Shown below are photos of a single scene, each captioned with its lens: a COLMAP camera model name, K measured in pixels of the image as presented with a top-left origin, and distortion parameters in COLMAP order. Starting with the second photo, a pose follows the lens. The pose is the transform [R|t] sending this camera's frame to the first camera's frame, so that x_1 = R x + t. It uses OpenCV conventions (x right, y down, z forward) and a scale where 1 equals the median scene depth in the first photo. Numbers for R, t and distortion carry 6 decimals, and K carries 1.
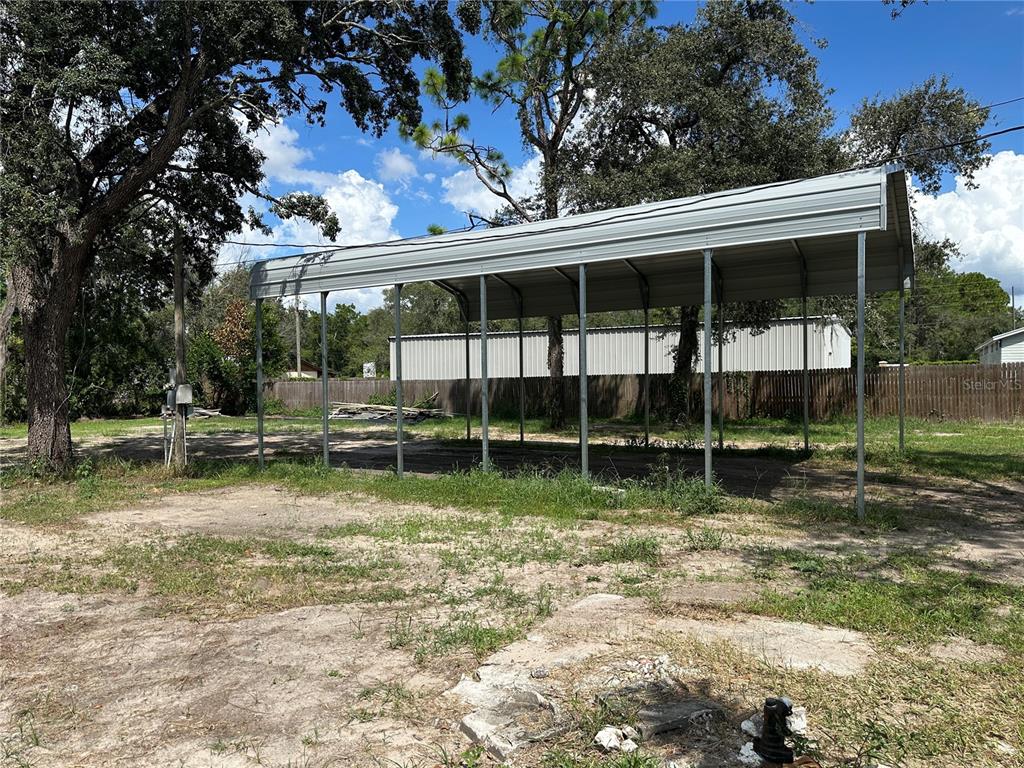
lens RADIAL K [[726.4, 0, 512.0], [0, 726.4, 384.0], [0, 0, 1]] dist [0.057654, -0.079832]
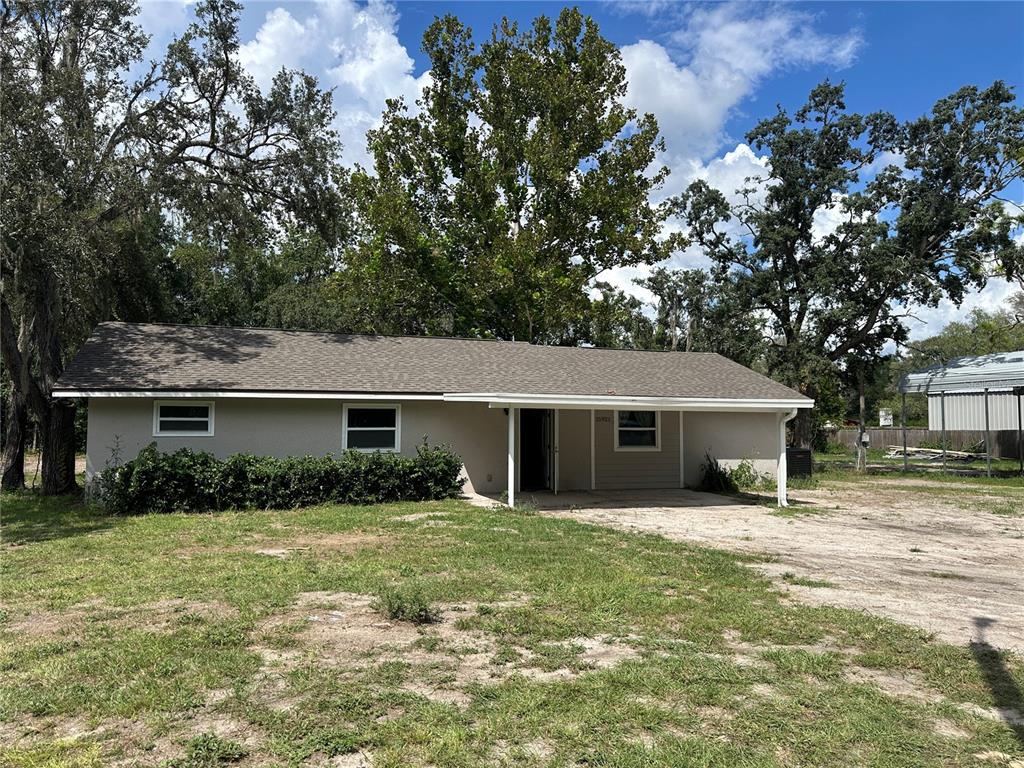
lens RADIAL K [[726.4, 0, 512.0], [0, 726.4, 383.7], [0, 0, 1]] dist [0.057654, -0.079832]
pose [[0.797956, -0.031124, -0.601911, 0.011490], [-0.007833, 0.998046, -0.061991, -0.000052], [0.602664, 0.054181, 0.796153, -0.477358]]
